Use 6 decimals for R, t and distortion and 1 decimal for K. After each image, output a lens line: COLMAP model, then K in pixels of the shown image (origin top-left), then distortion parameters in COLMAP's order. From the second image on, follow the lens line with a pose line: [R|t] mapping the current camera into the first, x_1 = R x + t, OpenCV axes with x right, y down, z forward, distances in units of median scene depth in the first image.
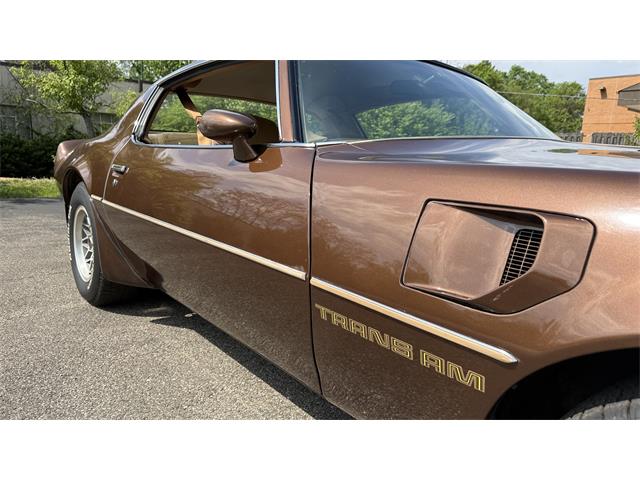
lens RADIAL K [[455.3, 0, 315.7], [0, 455.3, 242.3], [0, 0, 1]] dist [0.056370, -0.072584]
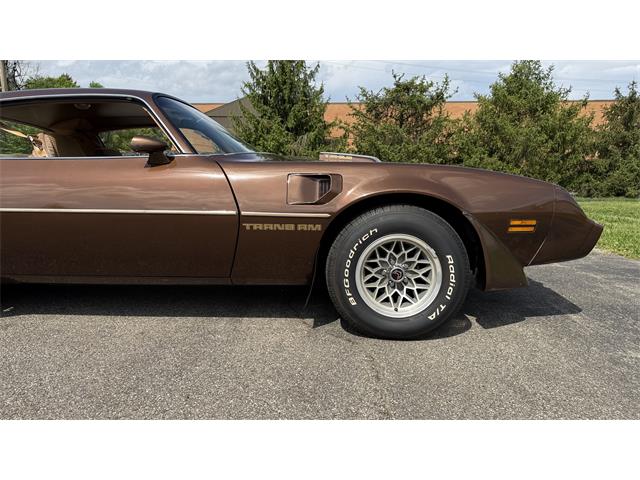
lens RADIAL K [[455.3, 0, 316.6], [0, 455.3, 246.0], [0, 0, 1]] dist [0.056370, -0.072584]
pose [[0.674956, -0.144760, 0.723518, -0.144326], [0.164603, 0.985396, 0.043601, 0.020930], [-0.719264, 0.089664, 0.688927, -0.085552]]
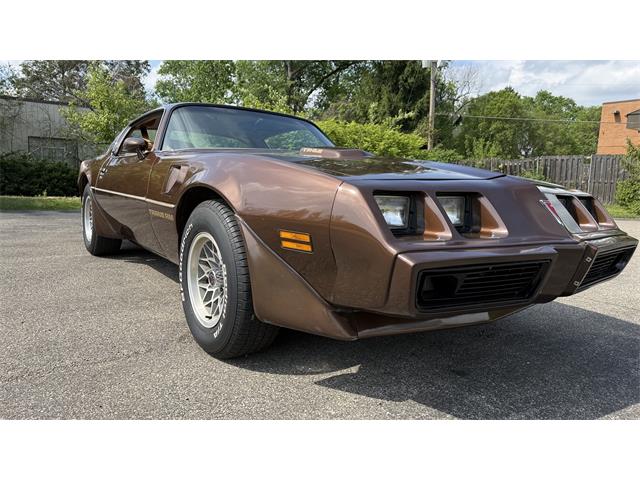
lens RADIAL K [[455.3, 0, 314.8], [0, 455.3, 236.2], [0, 0, 1]] dist [0.056370, -0.072584]
pose [[0.997042, -0.000793, -0.076853, 0.117830], [-0.004565, 0.997571, -0.069513, 0.047903], [0.076721, 0.069658, 0.994616, -0.157896]]
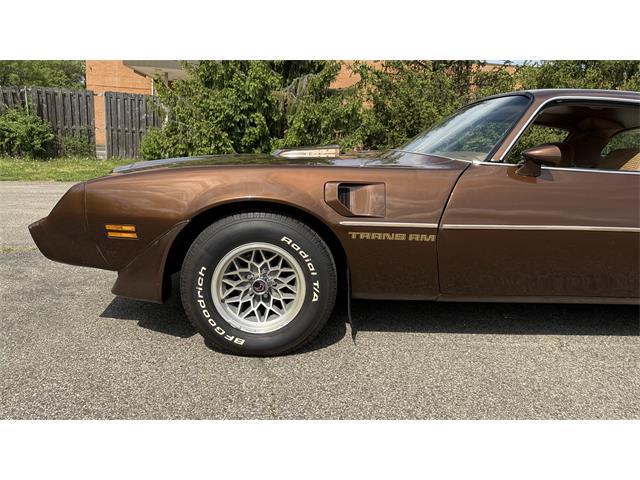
lens RADIAL K [[455.3, 0, 316.6], [0, 455.3, 239.2], [0, 0, 1]] dist [0.056370, -0.072584]
pose [[0.565813, -0.165788, 0.807694, 0.307223], [0.118276, 0.985766, 0.119483, -0.096475], [-0.816006, 0.027925, 0.577368, 0.599380]]
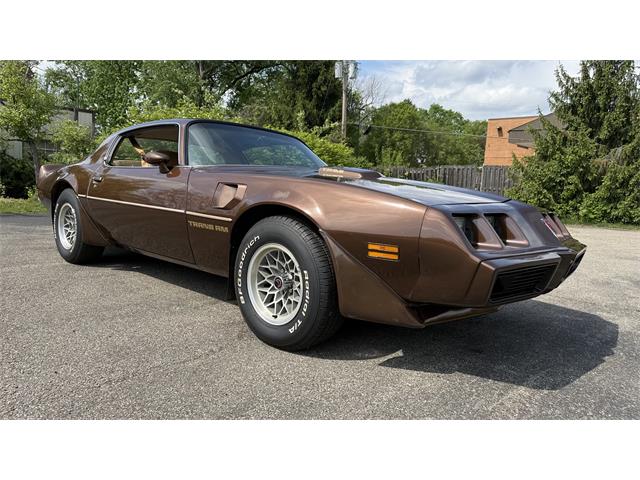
lens RADIAL K [[455.3, 0, 320.3], [0, 455.3, 235.3], [0, 0, 1]] dist [0.056370, -0.072584]
pose [[0.990011, -0.006217, 0.140851, 0.042182], [0.016728, 0.997150, -0.073569, 0.045707], [-0.139992, 0.075191, 0.987294, -0.197874]]
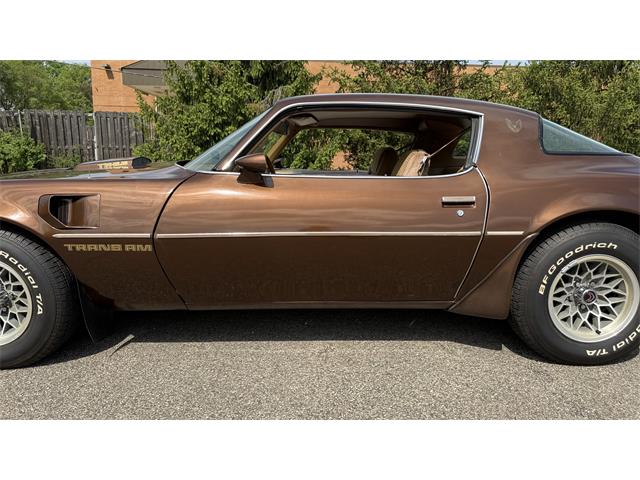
lens RADIAL K [[455.3, 0, 318.9], [0, 455.3, 244.1], [0, 0, 1]] dist [0.056370, -0.072584]
pose [[0.602265, -0.174281, 0.779040, 0.388198], [0.152470, 0.983026, 0.102043, -0.077369], [-0.783601, 0.057324, 0.618614, 0.486611]]
